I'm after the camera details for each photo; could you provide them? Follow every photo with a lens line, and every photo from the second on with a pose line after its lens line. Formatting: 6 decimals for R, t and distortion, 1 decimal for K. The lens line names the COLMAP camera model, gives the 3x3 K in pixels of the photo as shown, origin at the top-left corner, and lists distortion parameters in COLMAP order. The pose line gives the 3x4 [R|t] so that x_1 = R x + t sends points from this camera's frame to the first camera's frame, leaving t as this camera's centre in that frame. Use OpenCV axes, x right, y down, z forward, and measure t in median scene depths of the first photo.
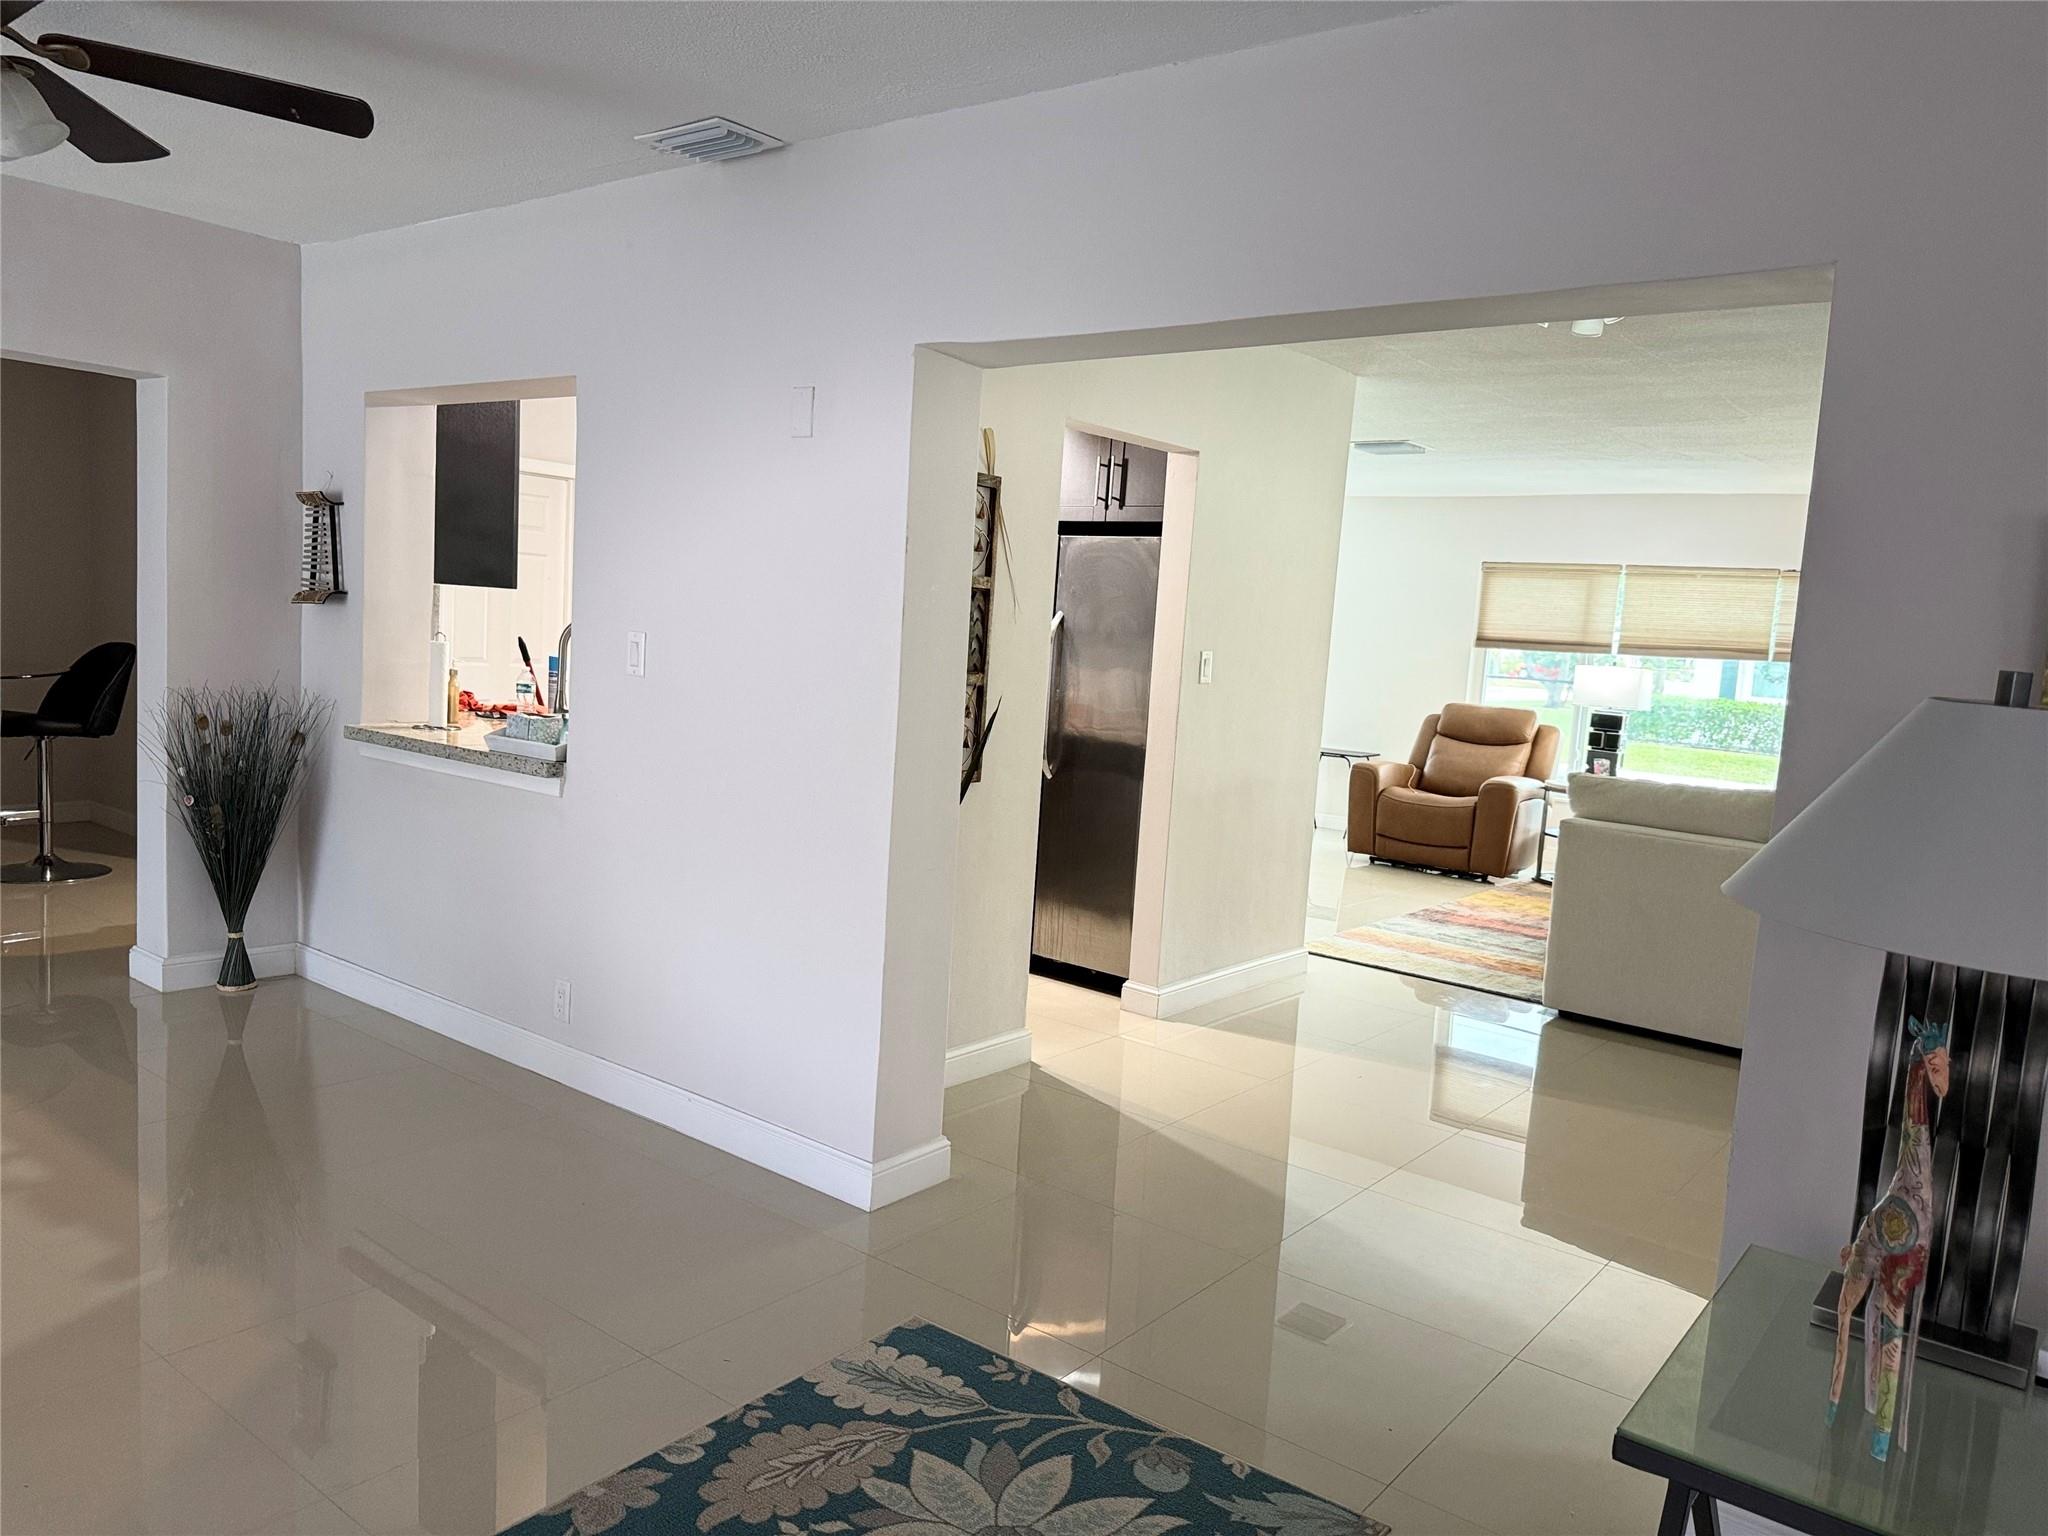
lens RADIAL K [[1448.8, 0, 1021.8], [0, 1448.8, 777.4], [0, 0, 1]] dist [0.105197, -0.137297]
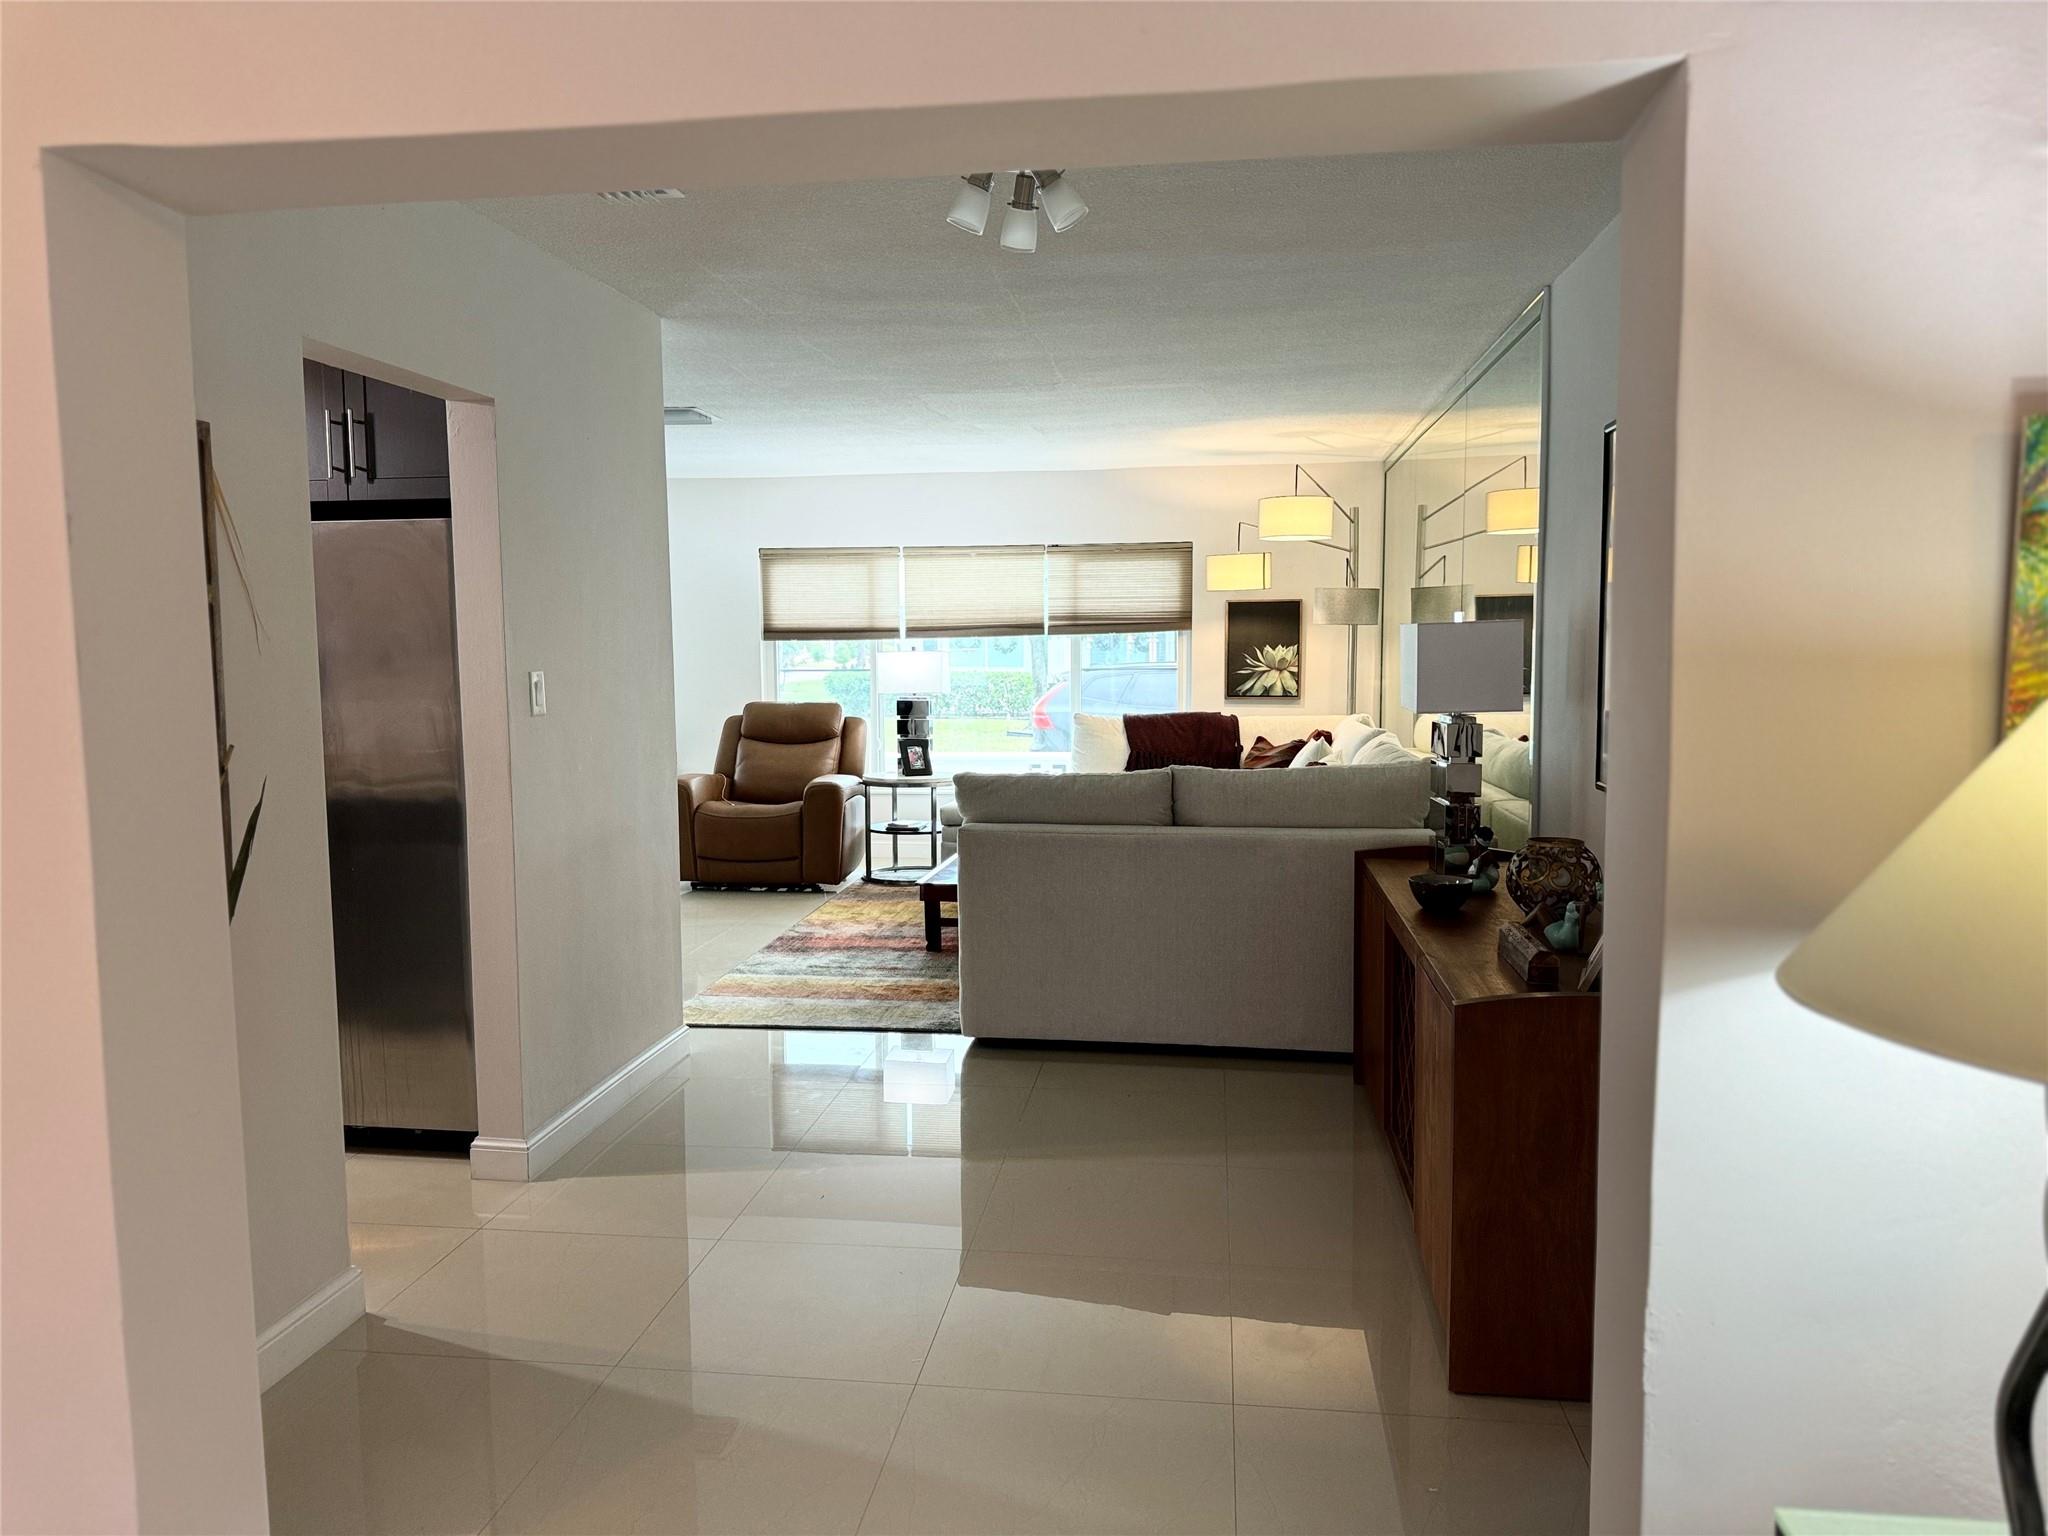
lens RADIAL K [[1448.8, 0, 1021.8], [0, 1448.8, 777.4], [0, 0, 1]] dist [0.105197, -0.137297]
pose [[0.861296, -0.119044, 0.493961, -0.019434], [0.117315, 0.992491, 0.034631, -0.016850], [-0.494374, 0.028122, 0.868794, 0.129078]]
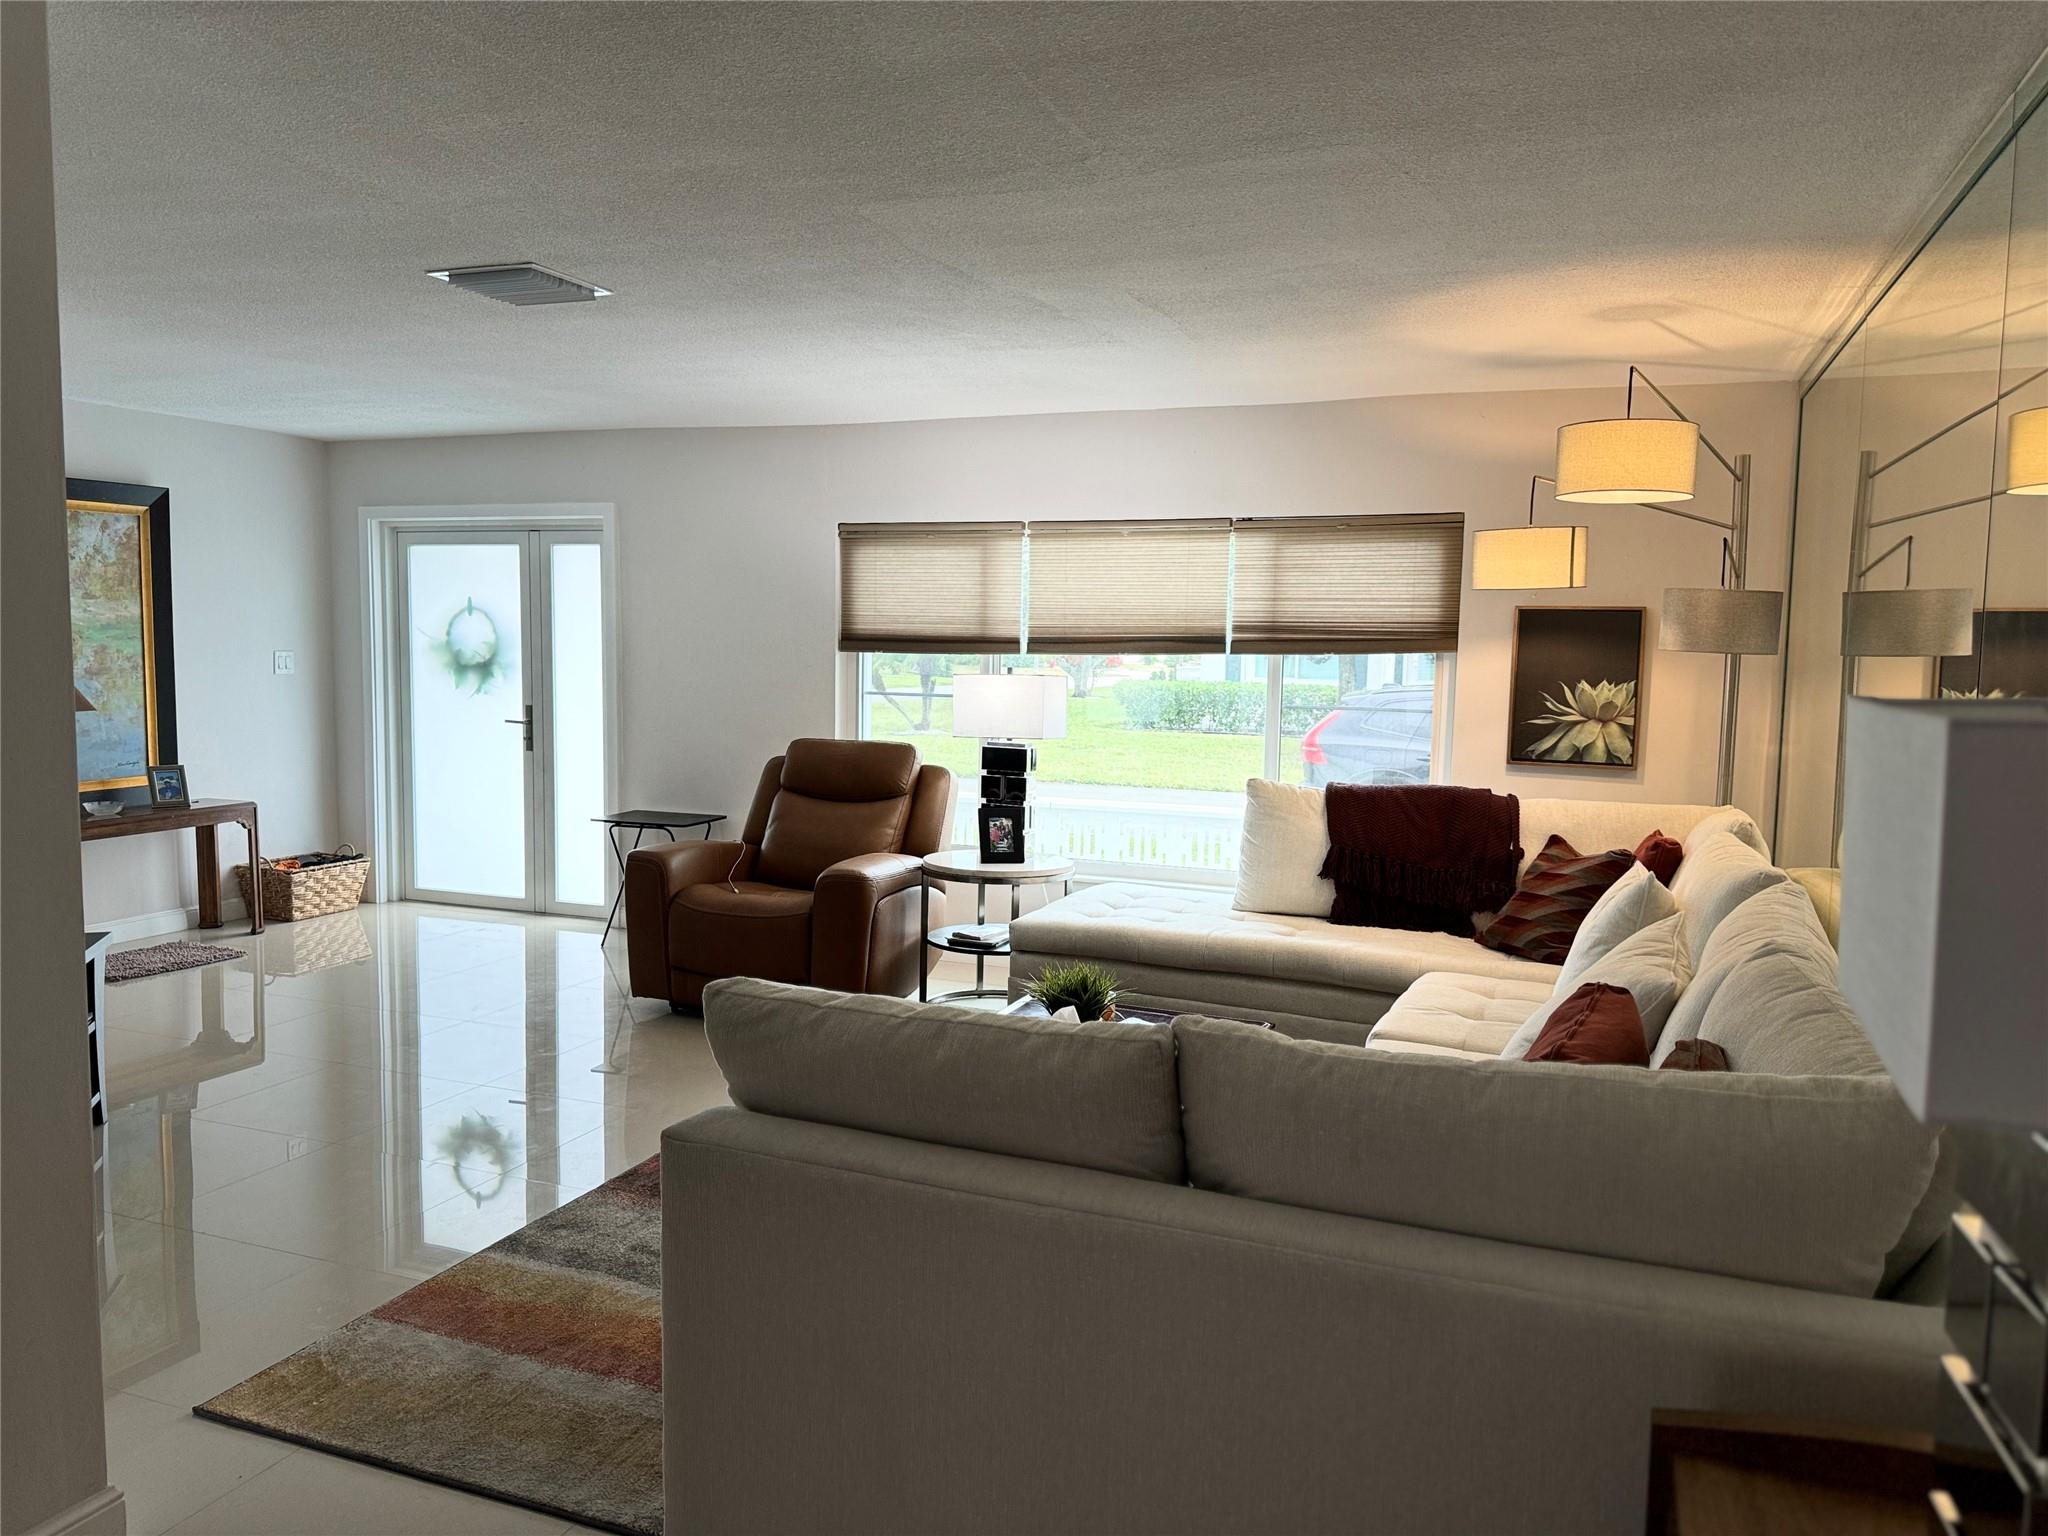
lens RADIAL K [[1469.9, 0, 989.8], [0, 1469.9, 766.5], [0, 0, 1]] dist [0.067311, -0.140344]
pose [[0.960871, -0.071908, 0.267500, 0.214268], [0.074492, 0.997221, 0.000490, -0.034993], [-0.266792, 0.019456, 0.963558, 0.369769]]
